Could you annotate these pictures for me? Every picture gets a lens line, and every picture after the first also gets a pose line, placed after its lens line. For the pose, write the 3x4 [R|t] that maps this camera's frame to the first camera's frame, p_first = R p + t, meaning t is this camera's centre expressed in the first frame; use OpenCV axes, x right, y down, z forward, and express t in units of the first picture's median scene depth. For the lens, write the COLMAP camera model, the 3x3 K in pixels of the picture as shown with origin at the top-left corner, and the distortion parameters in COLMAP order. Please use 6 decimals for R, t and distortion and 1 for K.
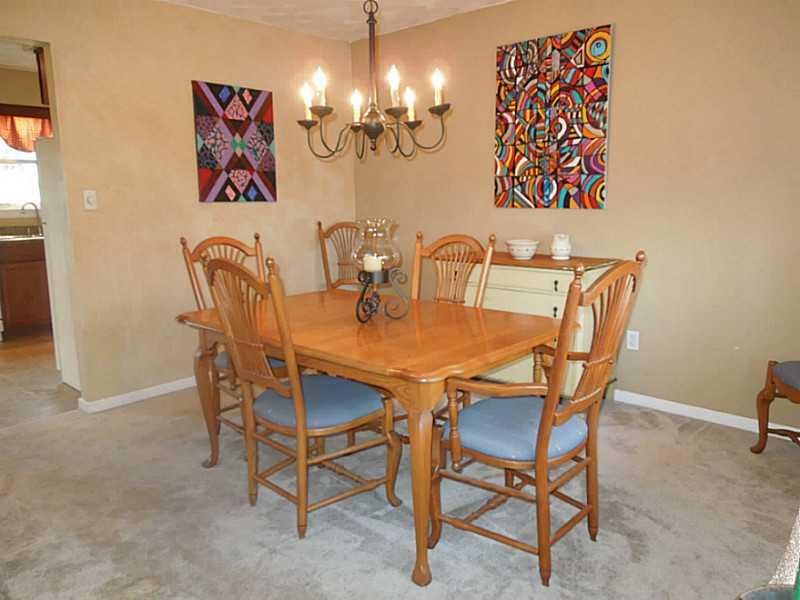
lens RADIAL K [[613.7, 0, 400.0], [0, 613.7, 300.0], [0, 0, 1]] dist [-0.035341, 0.004744]
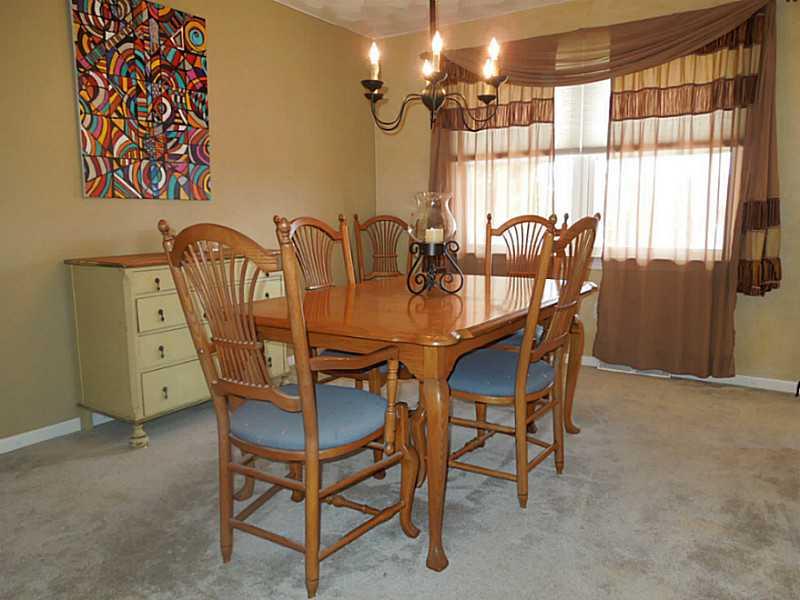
lens RADIAL K [[613.7, 0, 400.0], [0, 613.7, 300.0], [0, 0, 1]] dist [-0.035341, 0.004744]
pose [[-0.201960, -0.122481, 0.971705, -0.696279], [0.174495, 0.971775, 0.158758, -0.089590], [-0.963724, 0.201620, -0.174888, 0.863712]]
